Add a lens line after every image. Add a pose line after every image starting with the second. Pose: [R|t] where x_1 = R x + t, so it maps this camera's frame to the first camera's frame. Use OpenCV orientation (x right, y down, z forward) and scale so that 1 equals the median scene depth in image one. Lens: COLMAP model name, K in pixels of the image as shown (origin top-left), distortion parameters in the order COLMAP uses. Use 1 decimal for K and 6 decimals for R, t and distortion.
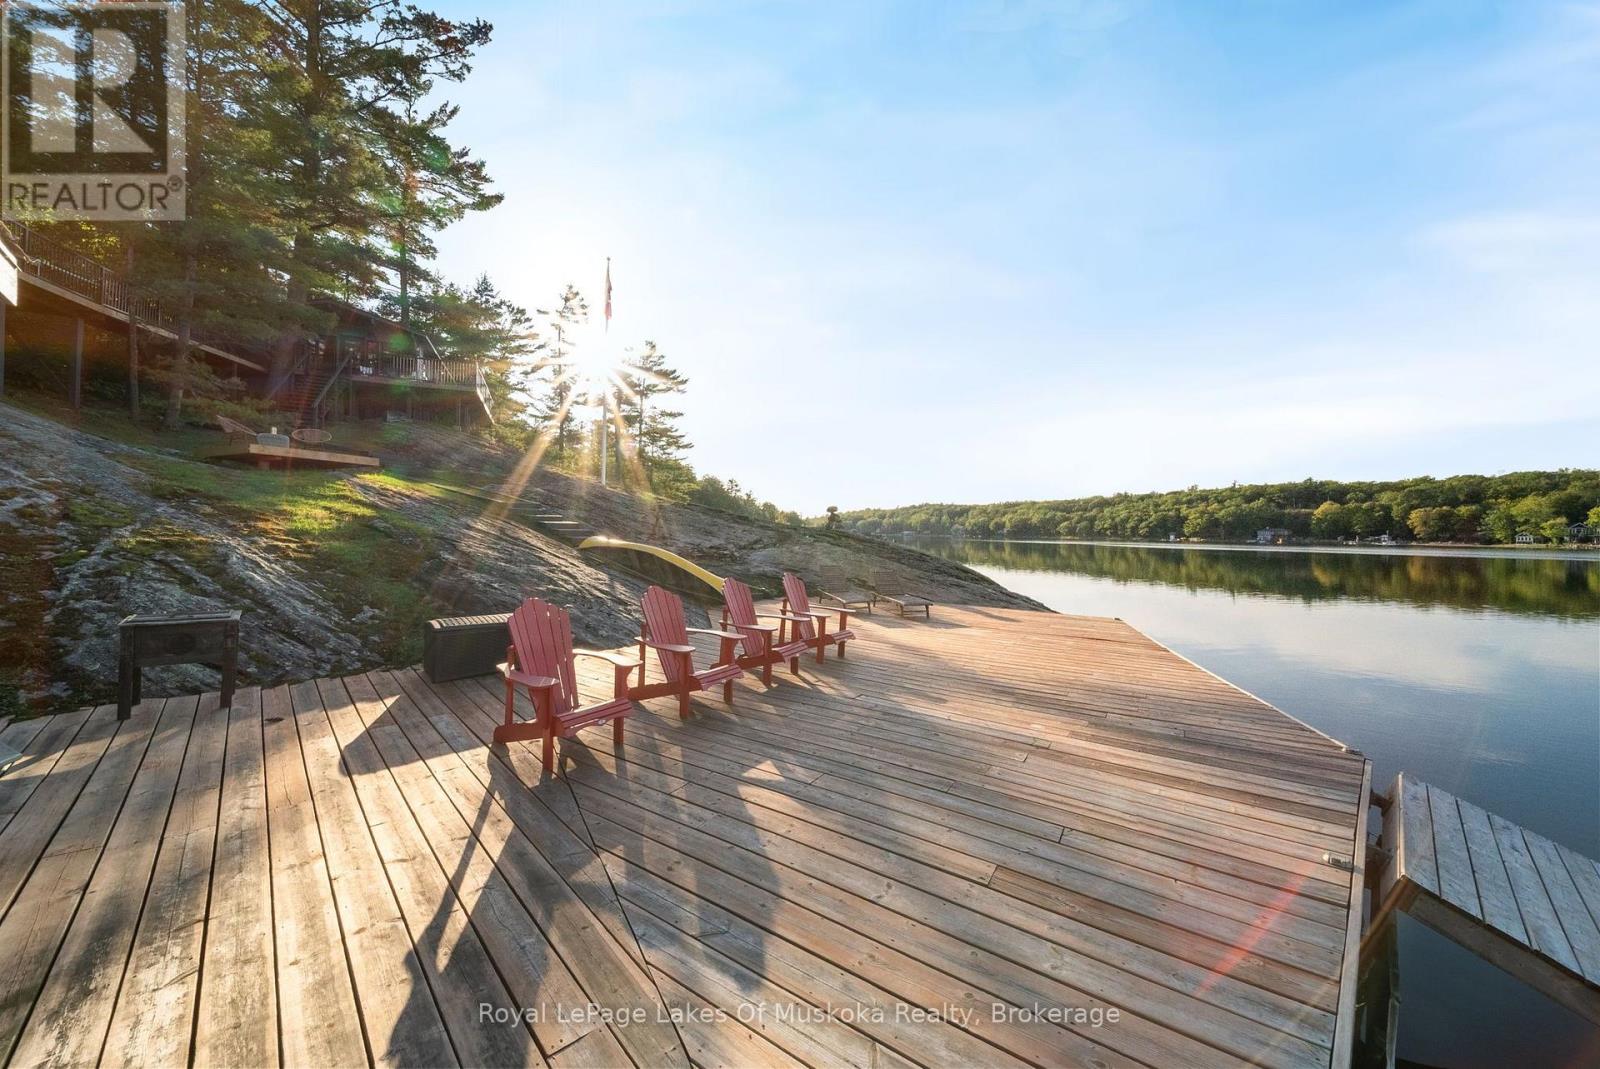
lens RADIAL K [[565.4, 0, 802.0], [0, 565.4, 528.0], [0, 0, 1]] dist [-0.010212, -0.000216]
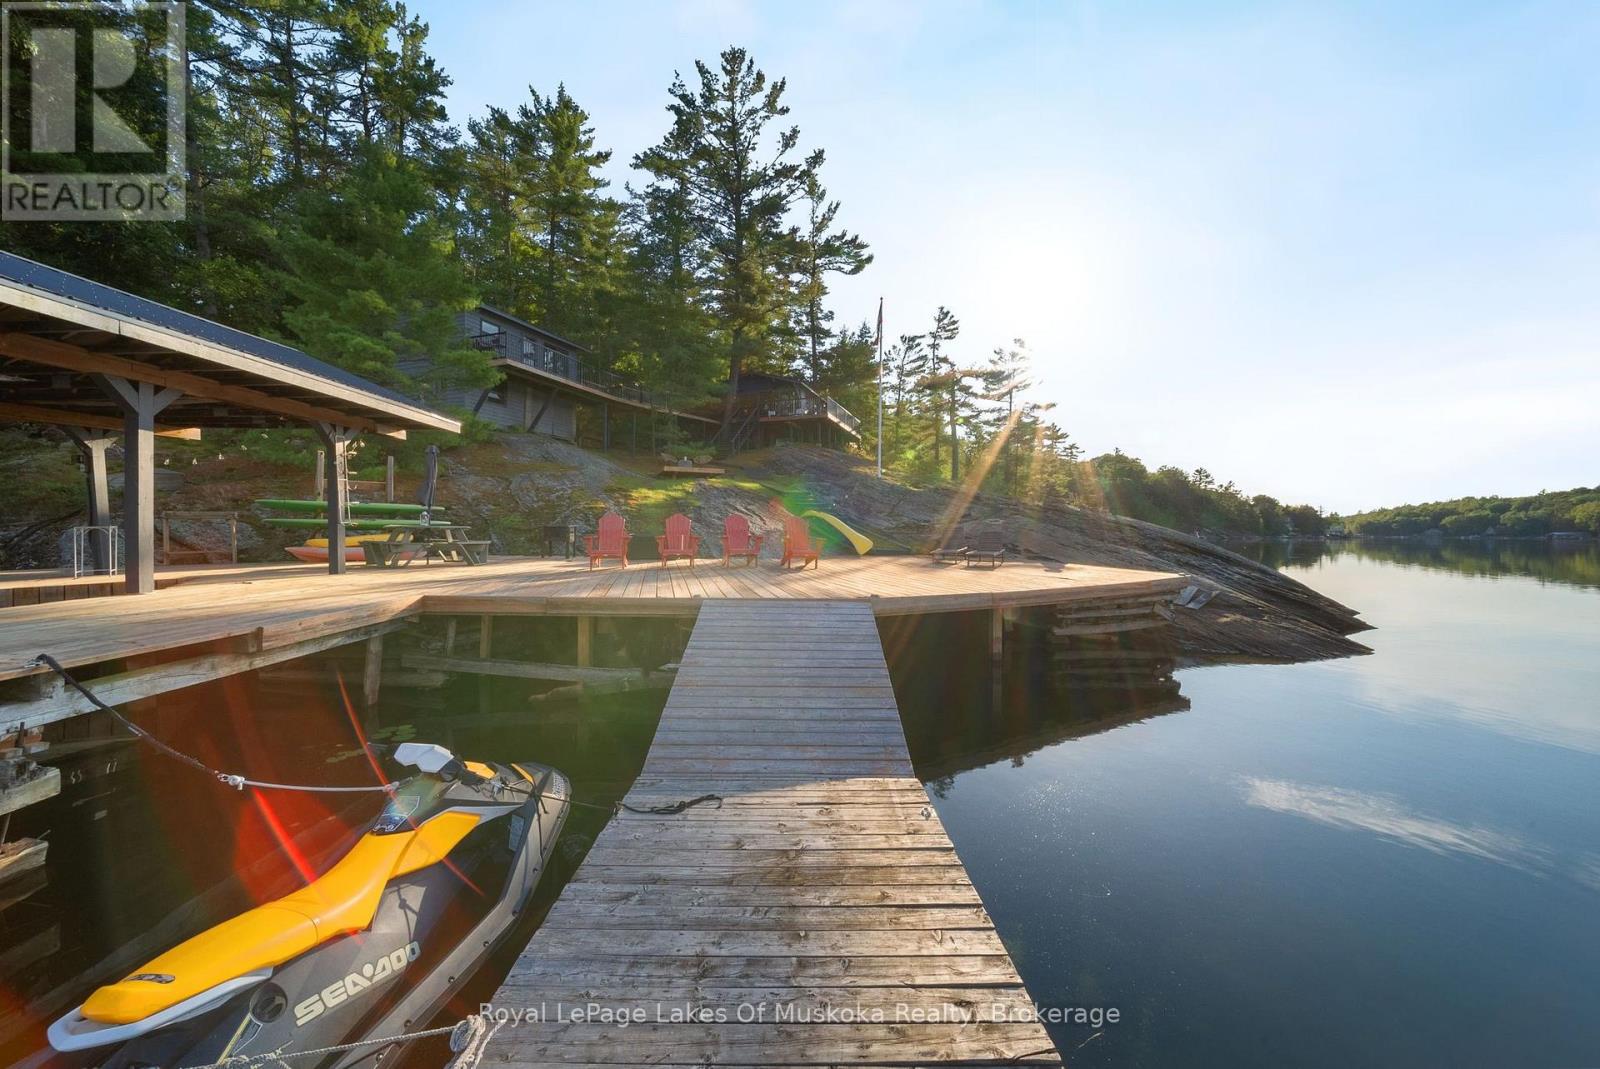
lens RADIAL K [[565.4, 0, 802.0], [0, 565.4, 528.0], [0, 0, 1]] dist [-0.010212, -0.000216]
pose [[0.726342, -0.007749, -0.687289, 0.212965], [0.005639, 0.999970, -0.005315, 0.022717], [0.687310, -0.000015, 0.726364, -0.024184]]
